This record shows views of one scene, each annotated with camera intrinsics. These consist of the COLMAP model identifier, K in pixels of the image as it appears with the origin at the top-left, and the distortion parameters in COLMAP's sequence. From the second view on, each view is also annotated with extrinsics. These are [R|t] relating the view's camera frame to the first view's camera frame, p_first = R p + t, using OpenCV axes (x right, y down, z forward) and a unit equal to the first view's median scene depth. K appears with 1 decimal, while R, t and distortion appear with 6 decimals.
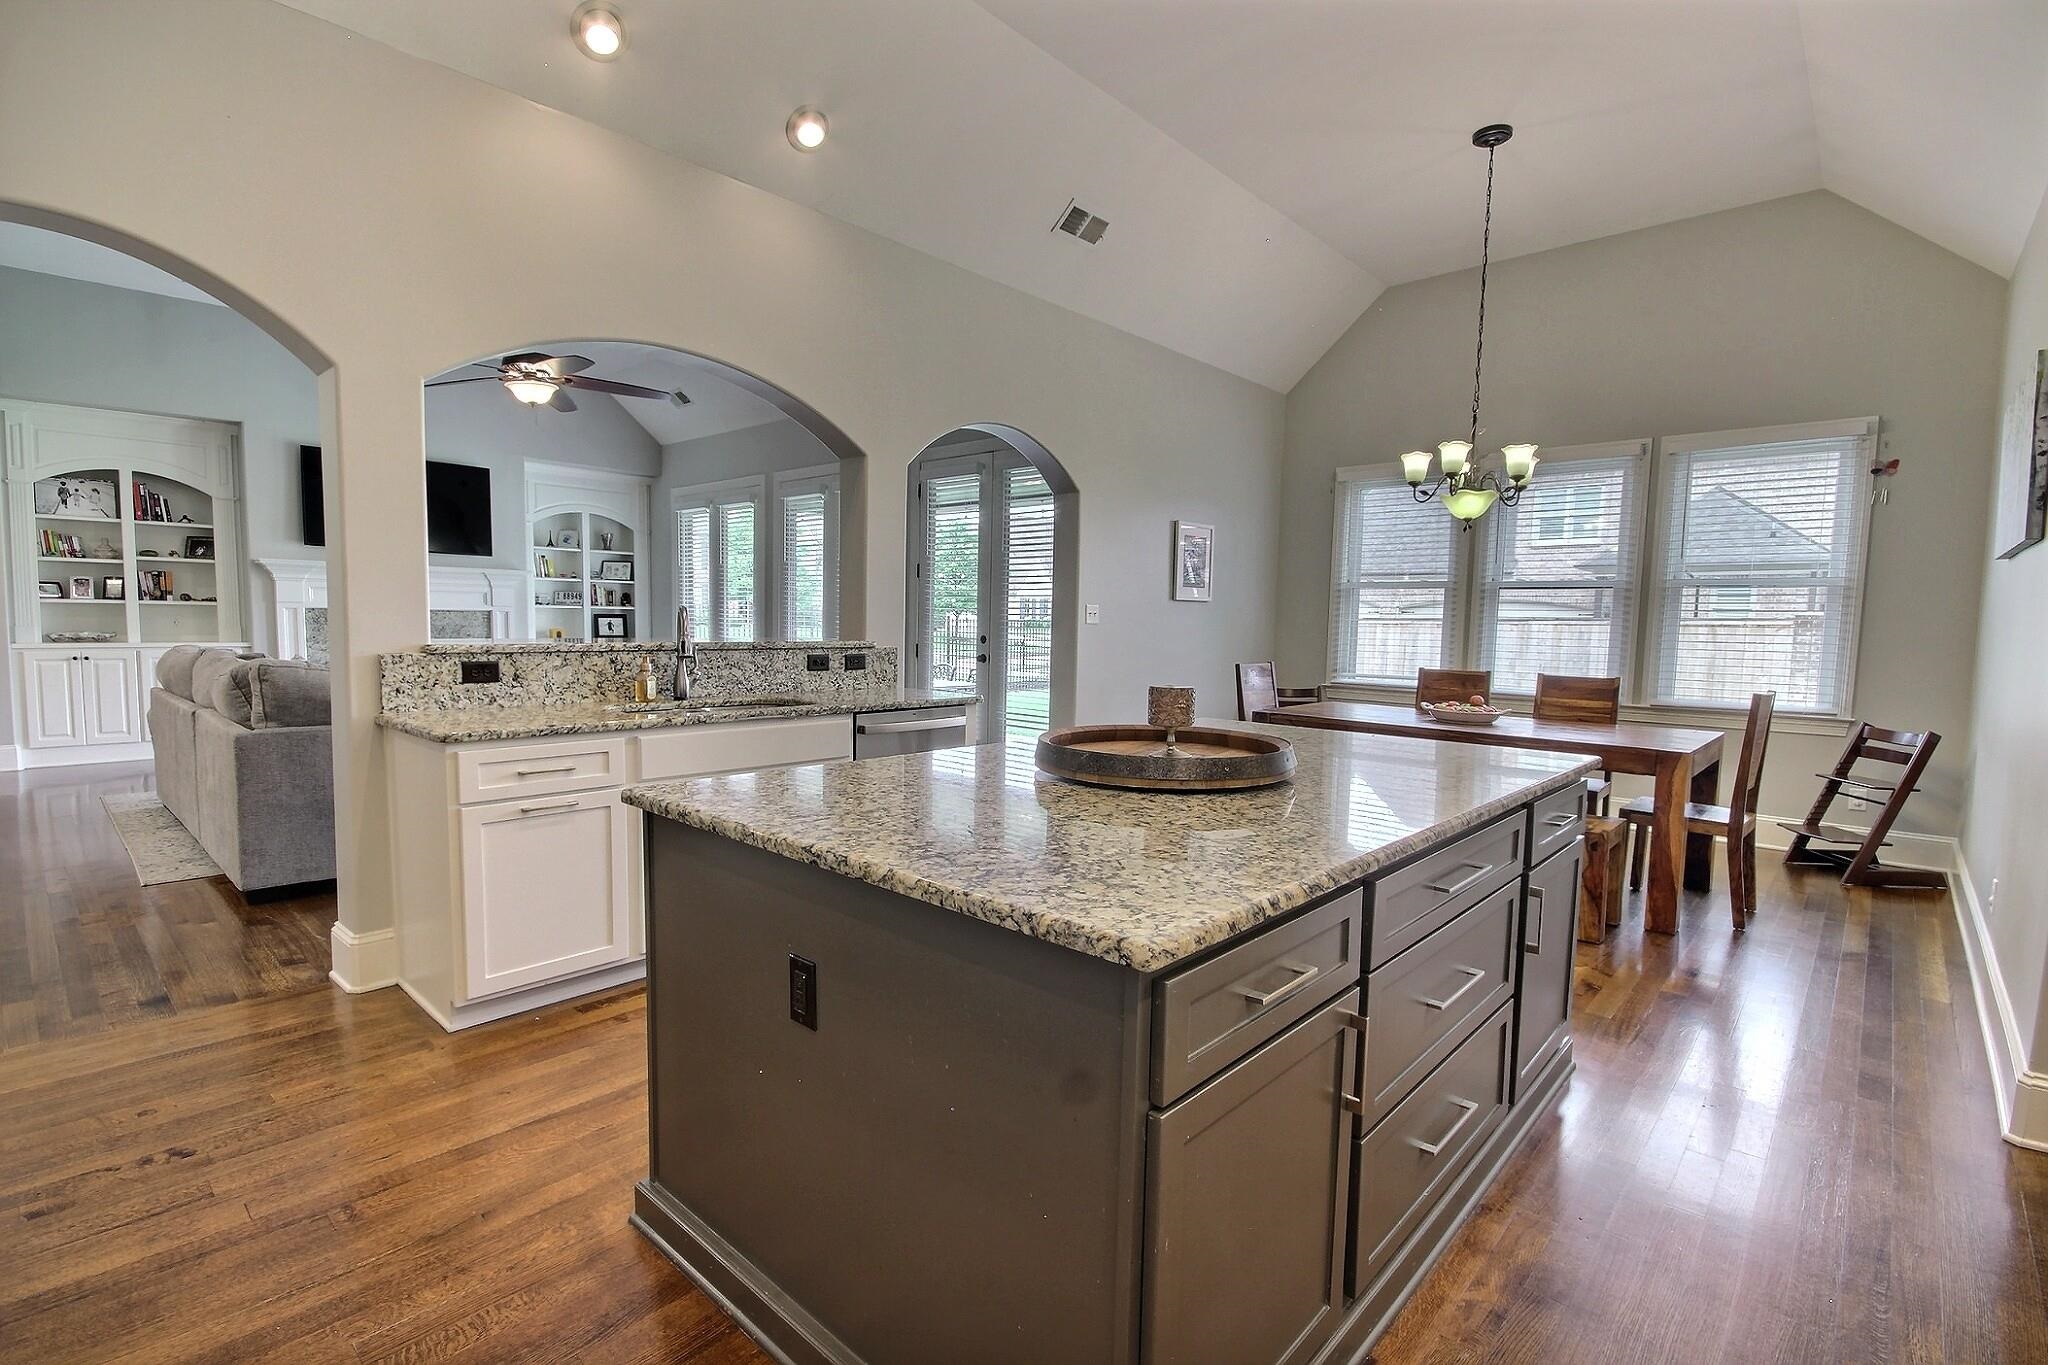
lens RADIAL K [[944.1, 0, 1020.3], [0, 944.1, 691.5], [0, 0, 1]] dist [0.000505, -0.000697]
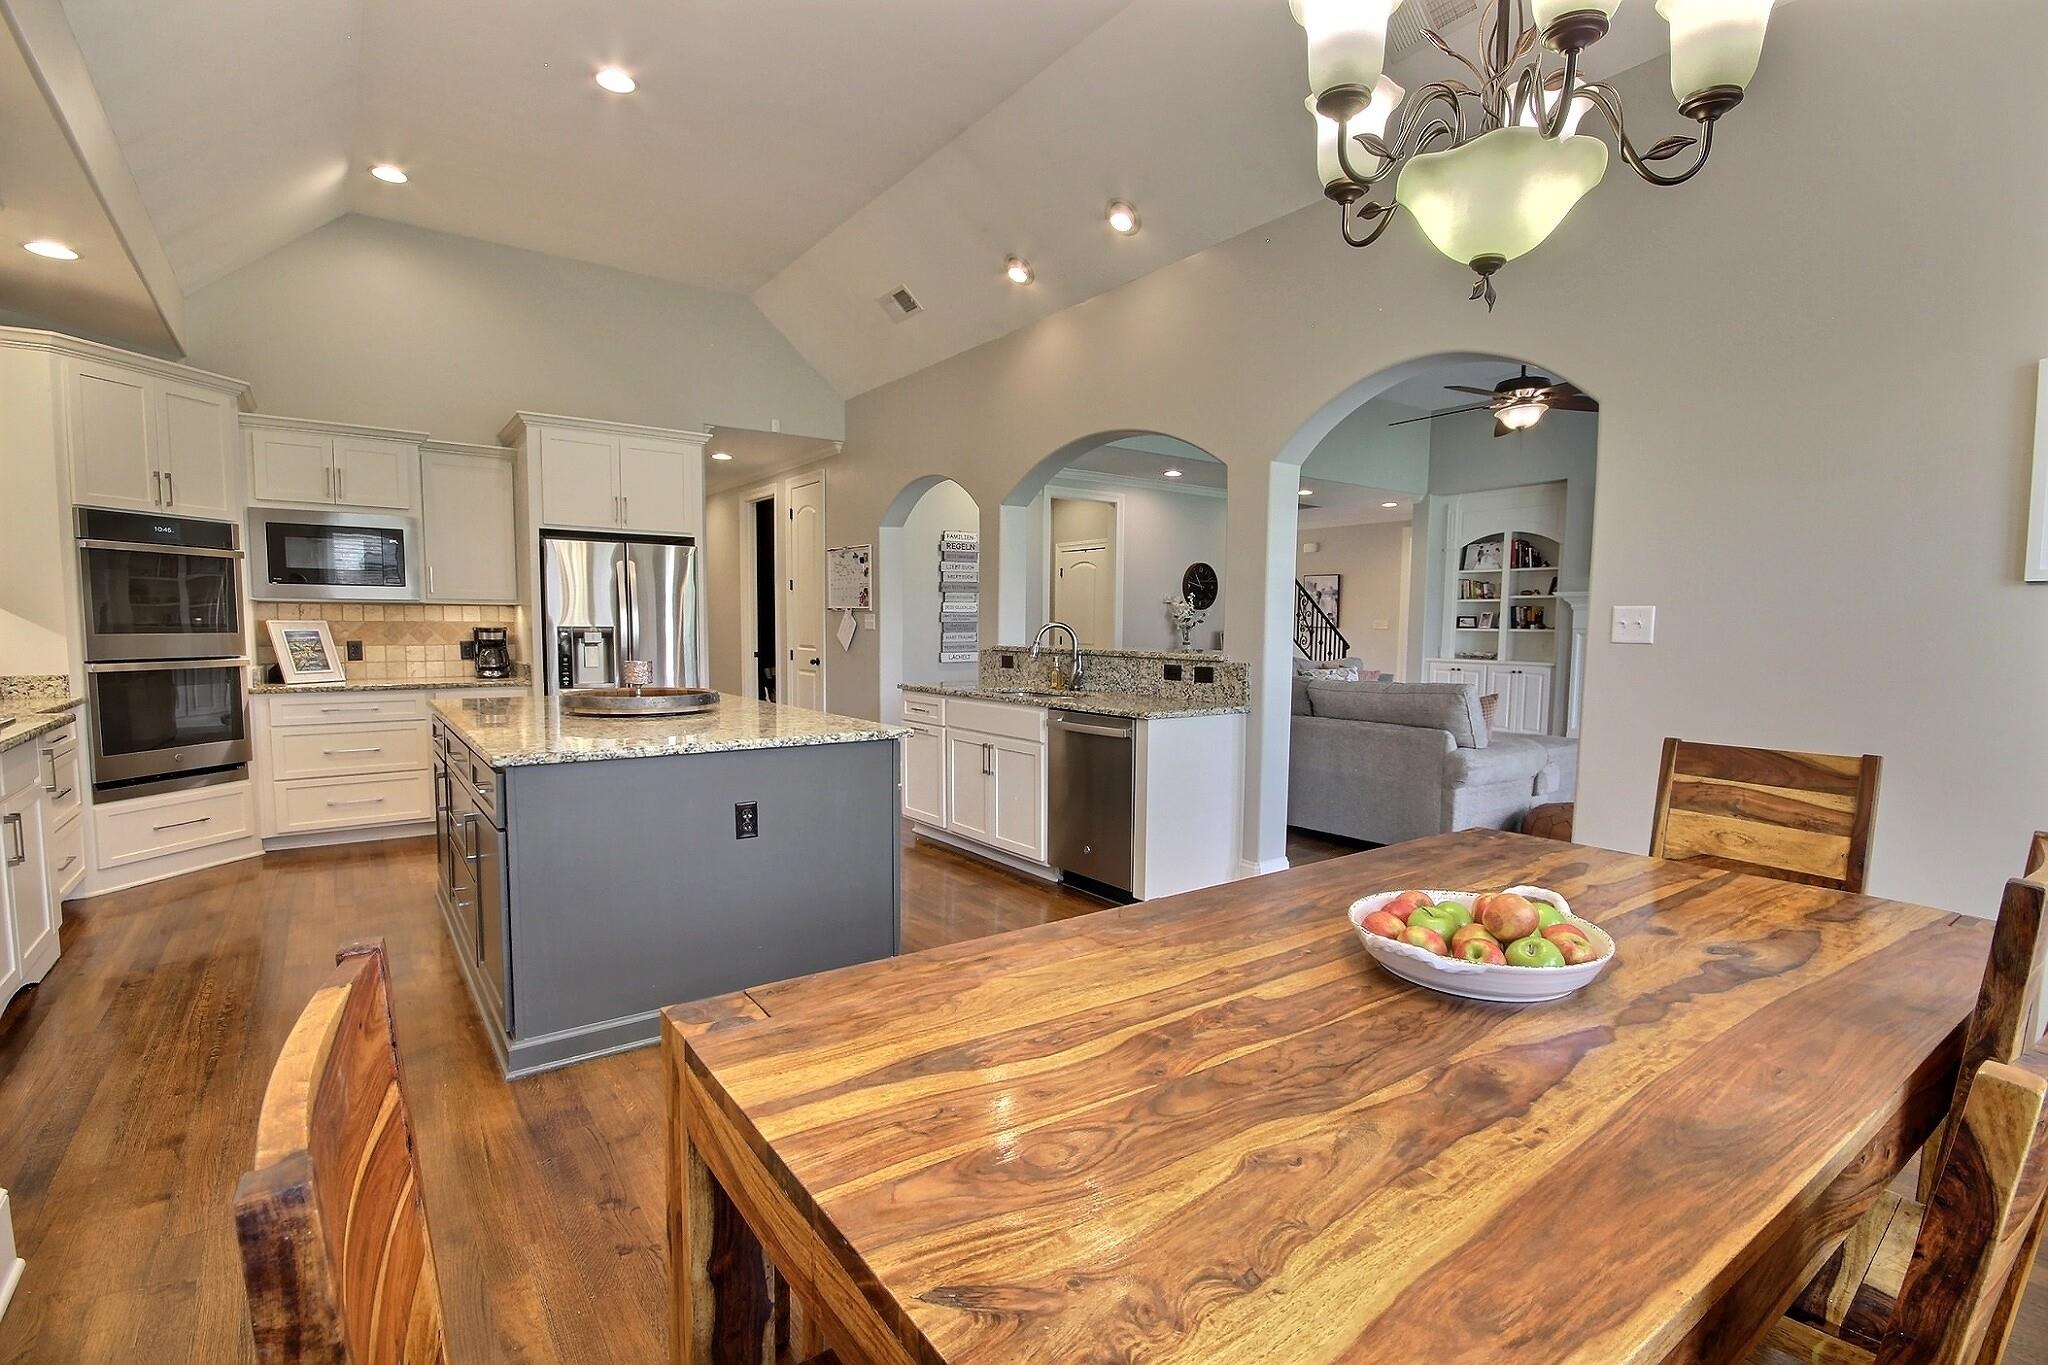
lens RADIAL K [[944.3, 0, 1021.7], [0, 944.3, 696.3], [0, 0, 1]] dist [-0.001014, -0.006619]
pose [[-0.191747, 0.055171, -0.979893, 0.504107], [-0.090288, 0.993193, 0.073588, -0.038402], [0.977283, 0.102583, -0.185460, 0.589322]]
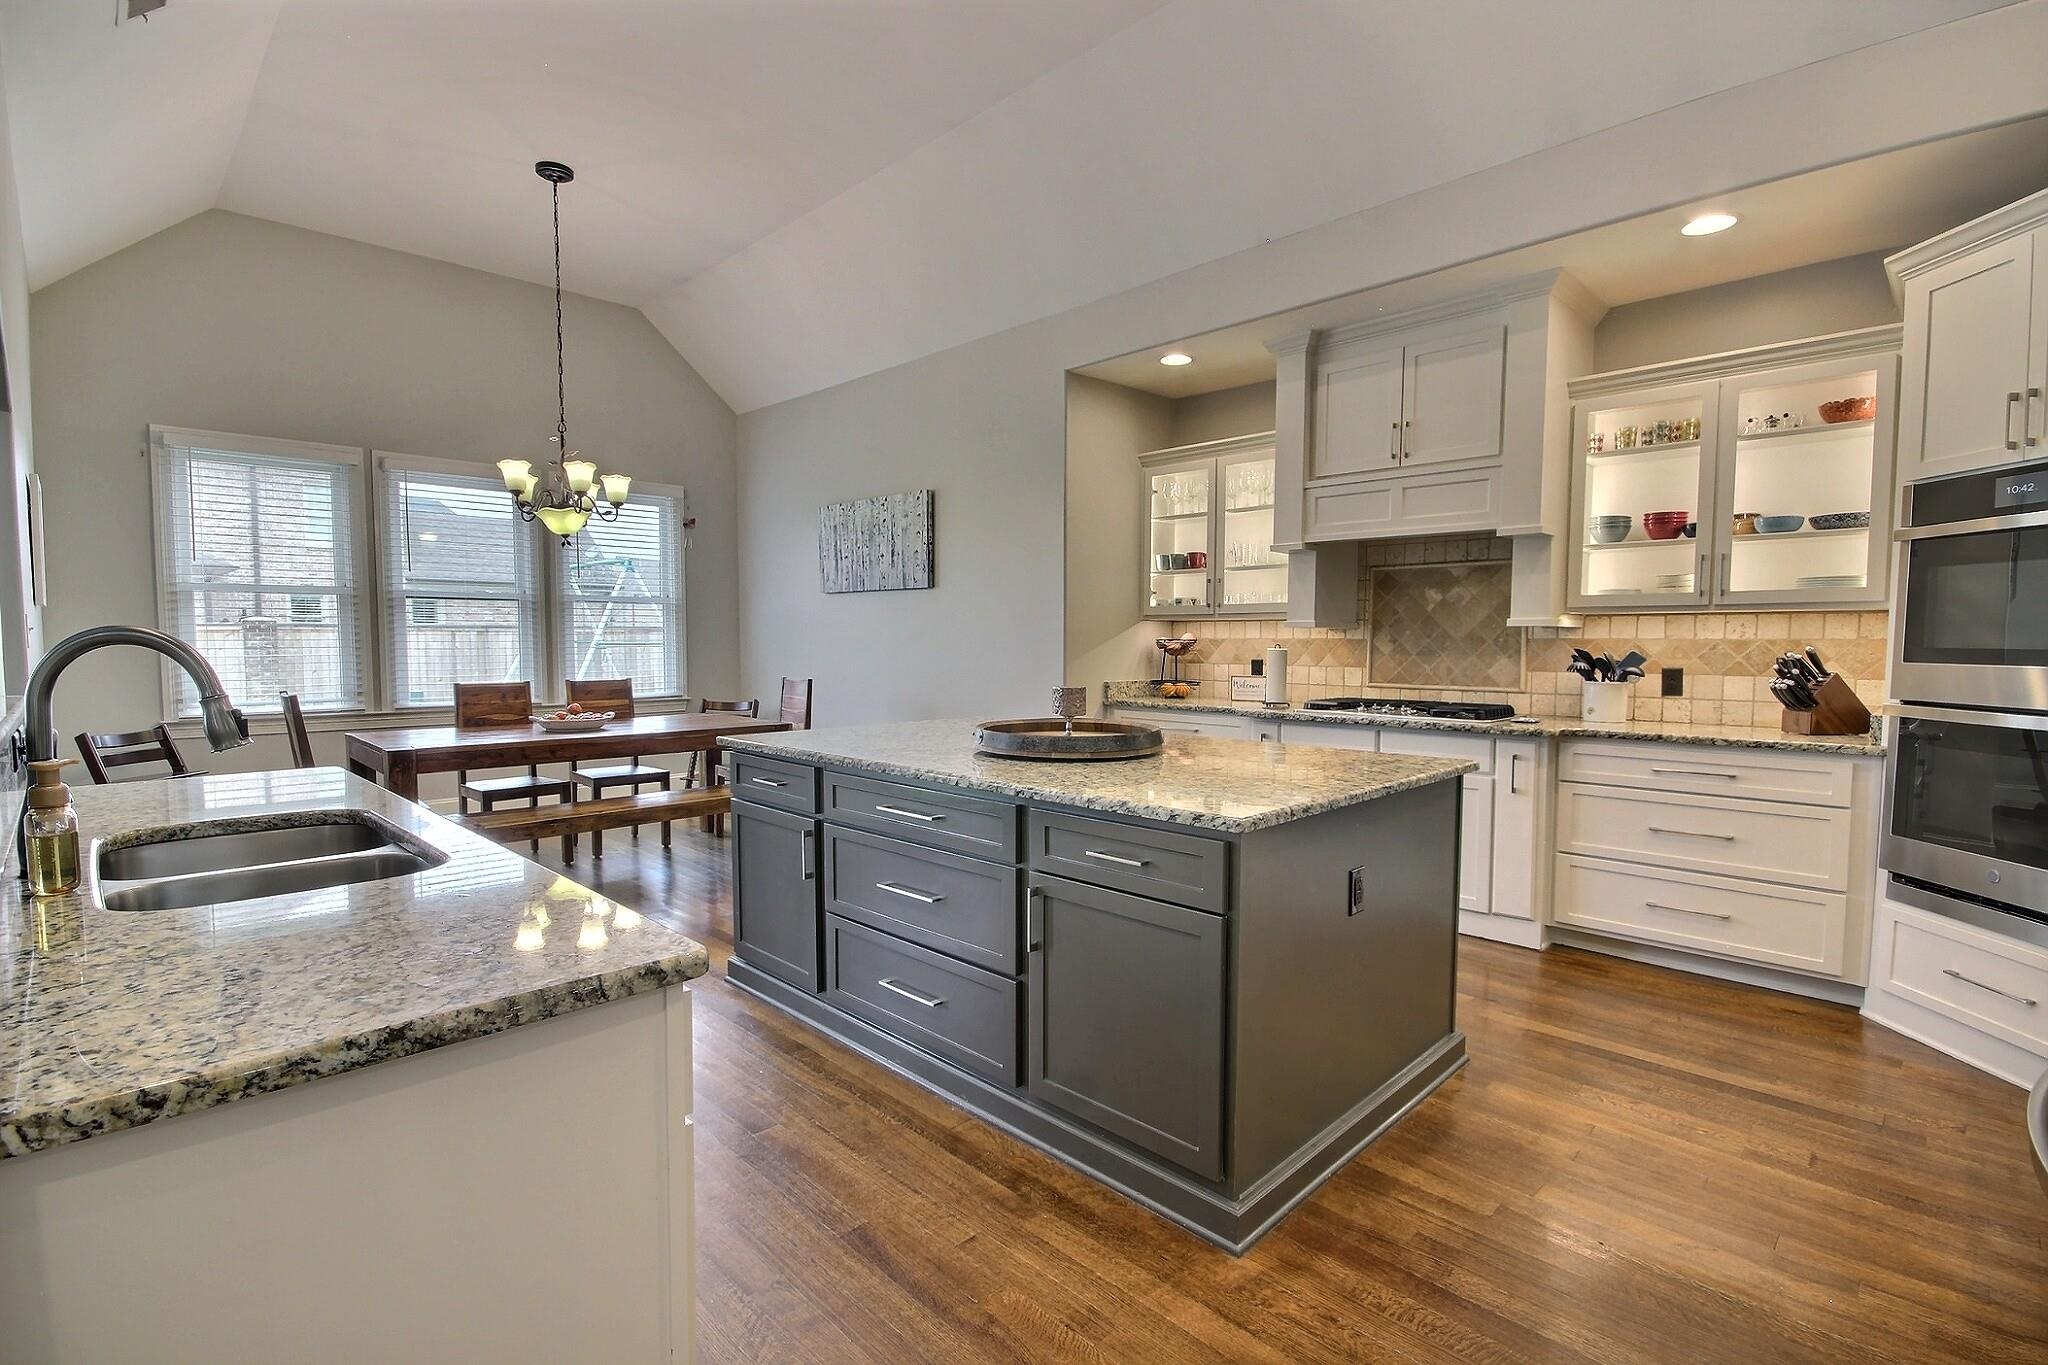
lens RADIAL K [[944.3, 0, 1021.7], [0, 944.3, 696.3], [0, 0, 1]] dist [-0.001014, -0.006619]
pose [[0.033232, -0.082575, 0.996031, -0.353560], [0.079420, 0.993648, 0.079727, -0.031302], [-0.996287, 0.076455, 0.039579, 0.298433]]
